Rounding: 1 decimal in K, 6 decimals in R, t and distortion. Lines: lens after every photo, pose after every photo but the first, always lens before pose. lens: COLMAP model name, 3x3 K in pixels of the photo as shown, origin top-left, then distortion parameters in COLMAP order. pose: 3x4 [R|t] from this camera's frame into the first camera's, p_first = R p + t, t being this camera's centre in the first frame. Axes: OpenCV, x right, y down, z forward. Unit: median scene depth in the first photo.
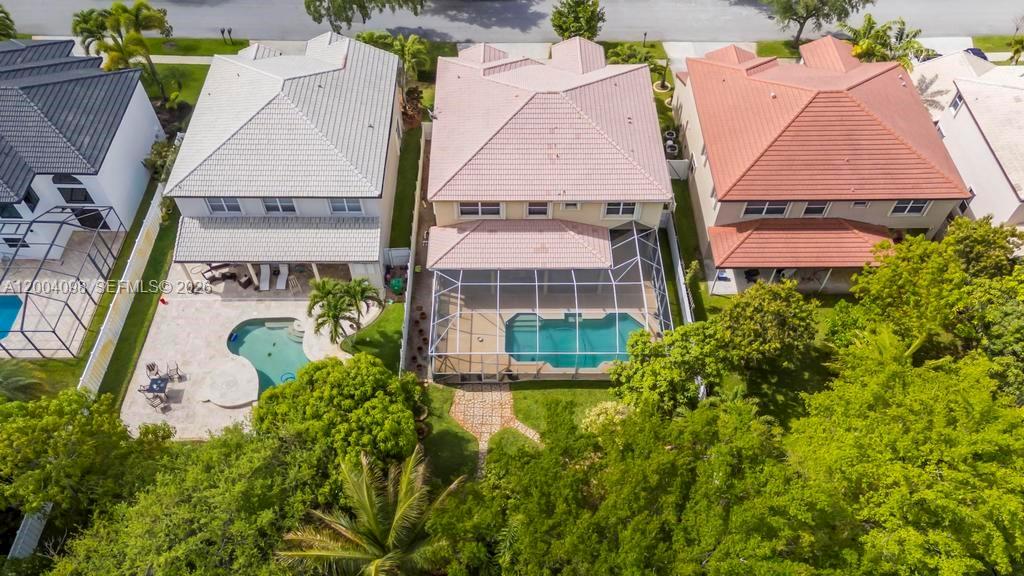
lens RADIAL K [[754.2, 0, 512.0], [0, 754.2, 288.0], [0, 0, 1]] dist [0.072321, -0.003765]
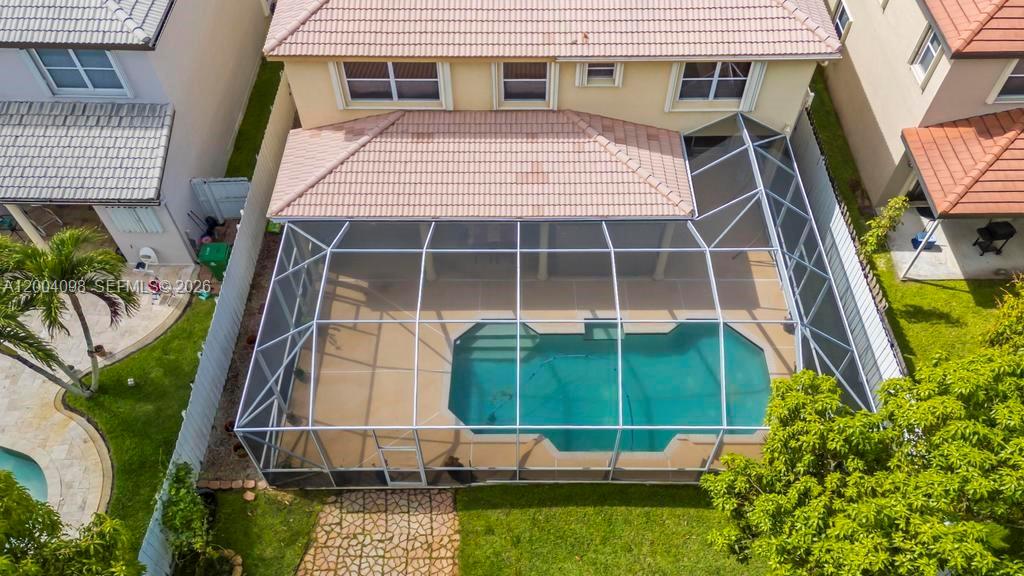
lens RADIAL K [[761.0, 0, 512.0], [0, 761.0, 288.0], [0, 0, 1]] dist [0.078063, -0.003169]
pose [[0.999905, 0.000815, -0.013791, 0.033324], [-0.000728, 0.999980, 0.006313, 0.011725], [0.013796, -0.006303, 0.999885, 0.557364]]
